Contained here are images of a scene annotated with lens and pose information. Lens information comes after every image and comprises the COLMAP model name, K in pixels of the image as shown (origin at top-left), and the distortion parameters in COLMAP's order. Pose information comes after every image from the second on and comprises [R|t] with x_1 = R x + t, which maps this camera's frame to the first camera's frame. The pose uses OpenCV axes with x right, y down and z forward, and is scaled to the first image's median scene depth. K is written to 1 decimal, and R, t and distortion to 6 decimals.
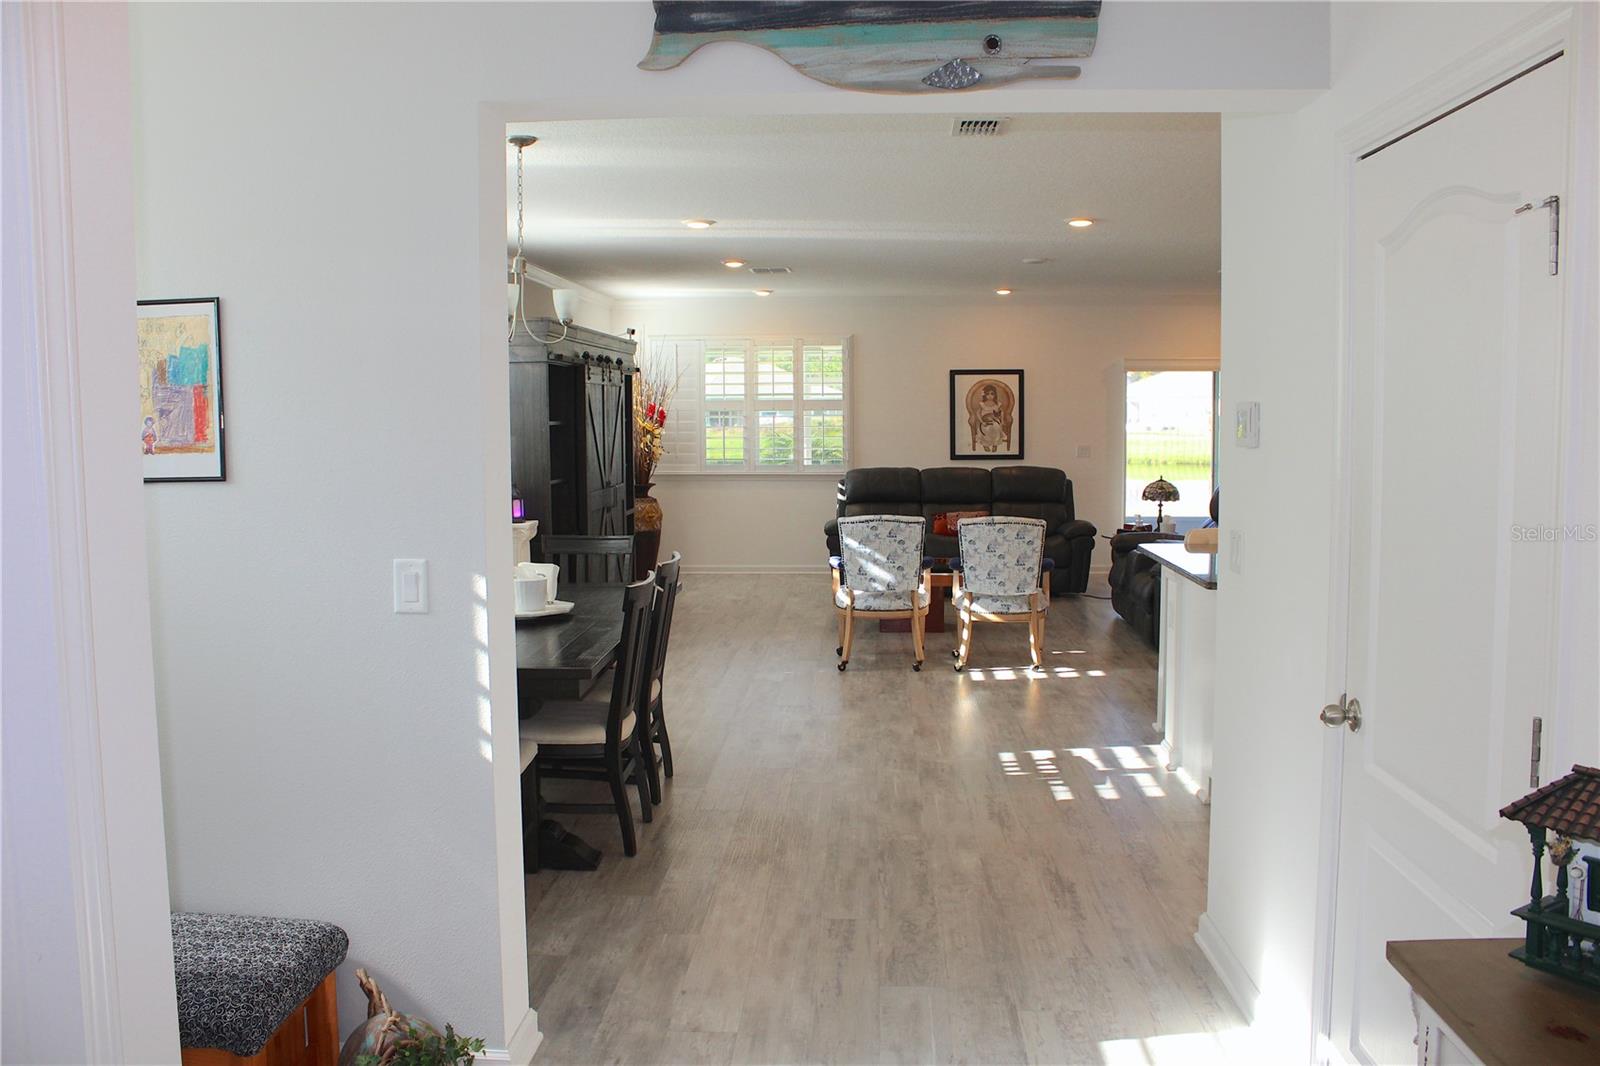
lens RADIAL K [[1317.6, 0, 800.5], [0, 1317.6, 535.8], [0, 0, 1]] dist [-0.166951, 0.147884]
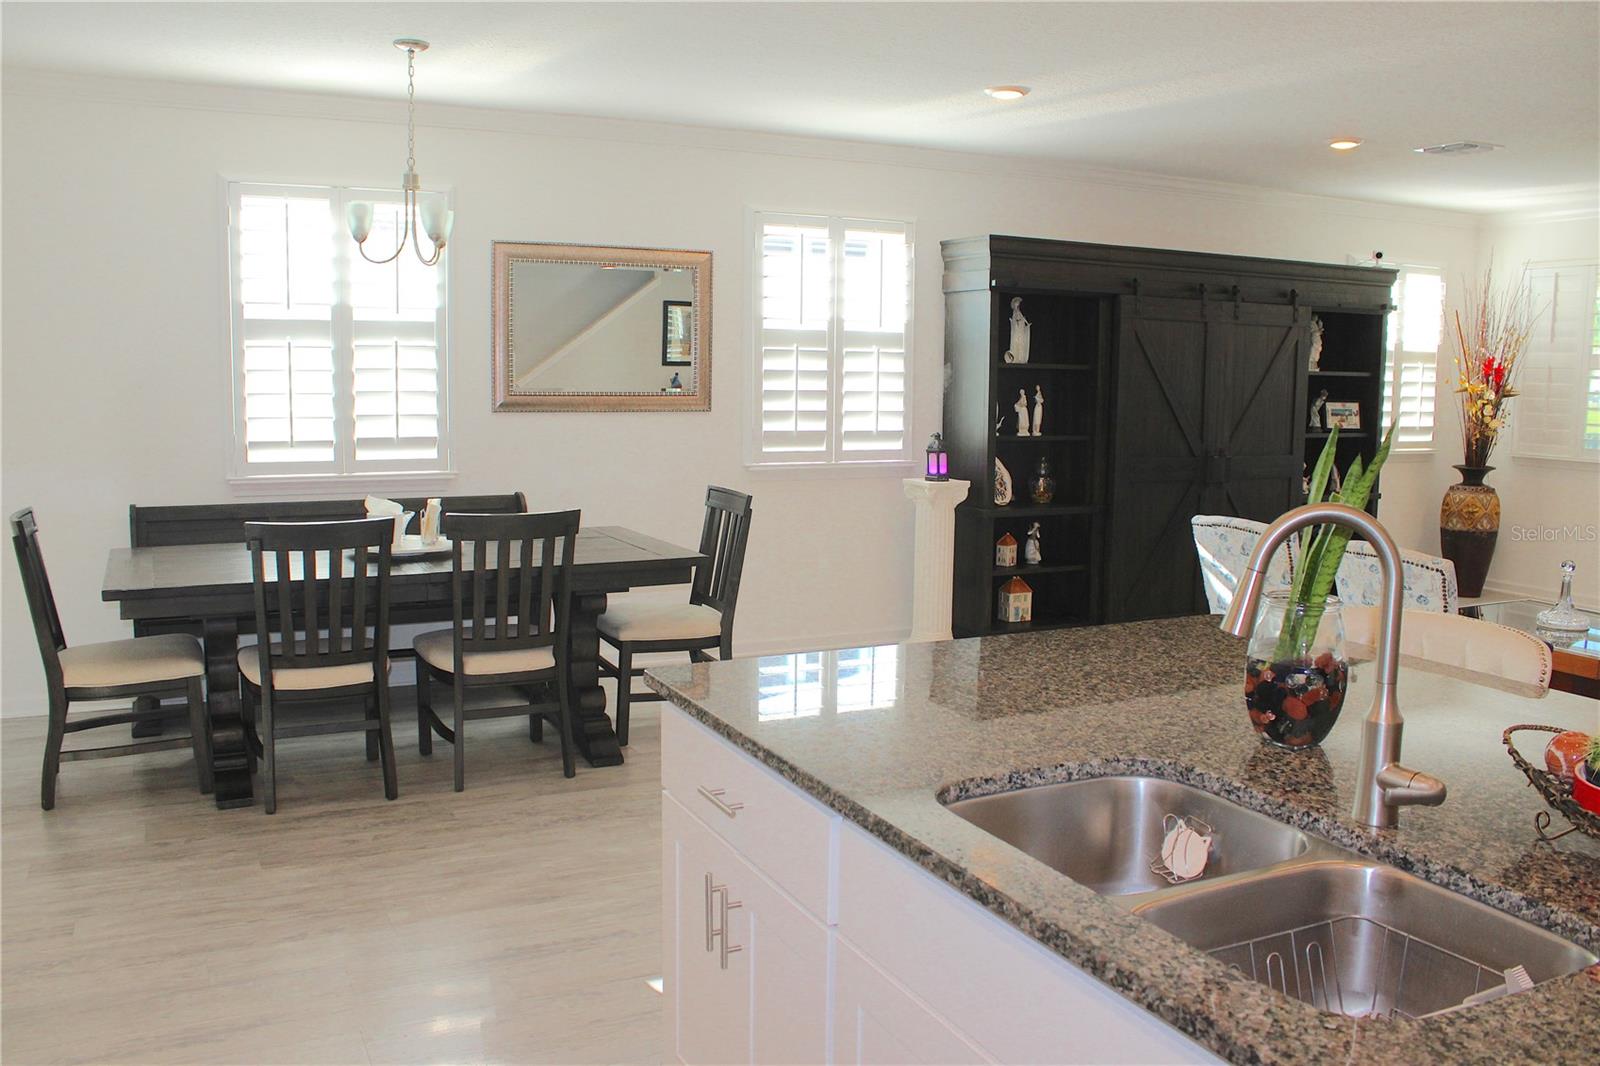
lens RADIAL K [[1317.6, 0, 803.2], [0, 1317.6, 524.0], [0, 0, 1]] dist [-0.166951, 0.147884]
pose [[0.496075, 0.115709, -0.860535, 0.413595], [-0.098848, 0.992163, 0.076424, -0.033453], [0.862635, 0.047150, 0.503625, 0.432492]]
